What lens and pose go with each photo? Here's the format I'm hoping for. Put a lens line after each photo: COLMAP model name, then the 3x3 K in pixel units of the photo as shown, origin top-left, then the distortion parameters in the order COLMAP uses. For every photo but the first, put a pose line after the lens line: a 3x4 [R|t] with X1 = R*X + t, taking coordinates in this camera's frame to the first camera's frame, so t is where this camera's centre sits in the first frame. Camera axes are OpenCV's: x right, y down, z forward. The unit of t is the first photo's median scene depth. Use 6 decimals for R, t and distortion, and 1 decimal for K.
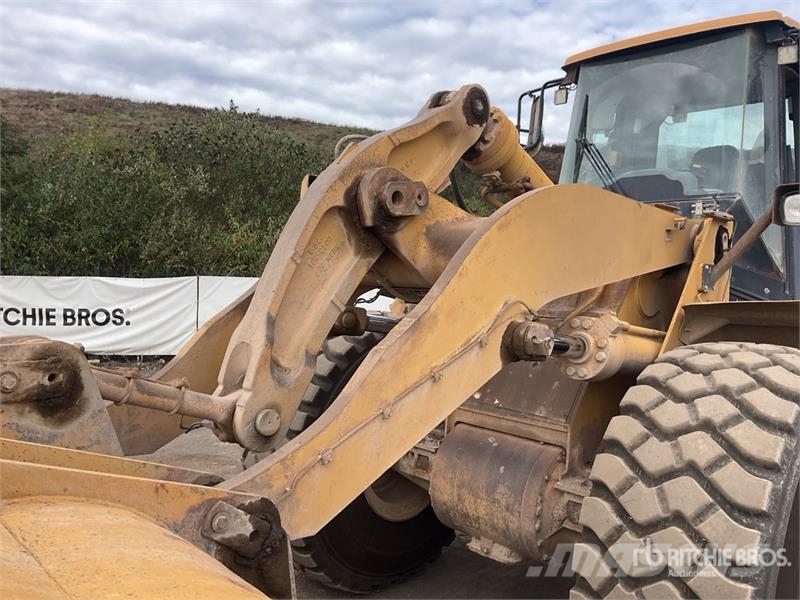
lens RADIAL K [[662.9, 0, 400.0], [0, 662.9, 300.0], [0, 0, 1]] dist [0.062463, -0.119040]
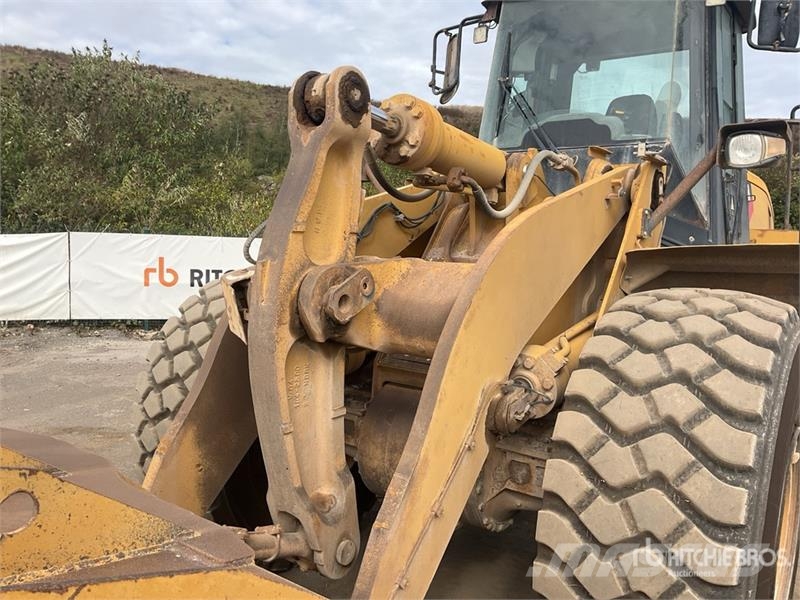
lens RADIAL K [[656.7, 0, 400.0], [0, 656.7, 300.0], [0, 0, 1]] dist [0.072036, -0.122016]
pose [[0.985645, -0.016446, 0.168031, -0.036234], [0.006324, 0.998142, 0.060596, 0.011852], [-0.168715, -0.058663, 0.983918, 0.084755]]
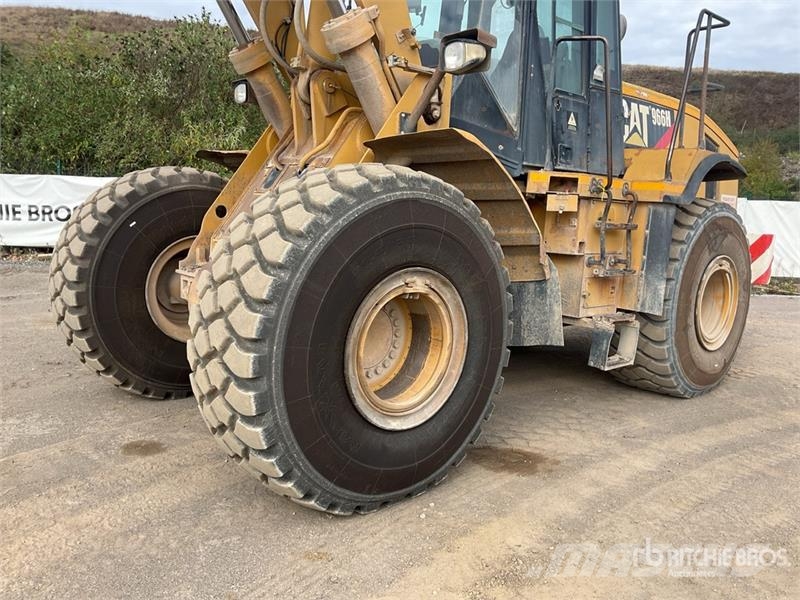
lens RADIAL K [[656.7, 0, 400.0], [0, 656.7, 300.0], [0, 0, 1]] dist [0.072036, -0.122016]
pose [[0.999088, 0.017824, -0.038805, 0.357285], [-0.013473, 0.993882, 0.109620, 0.103977], [0.040521, -0.108998, 0.993216, -0.127618]]
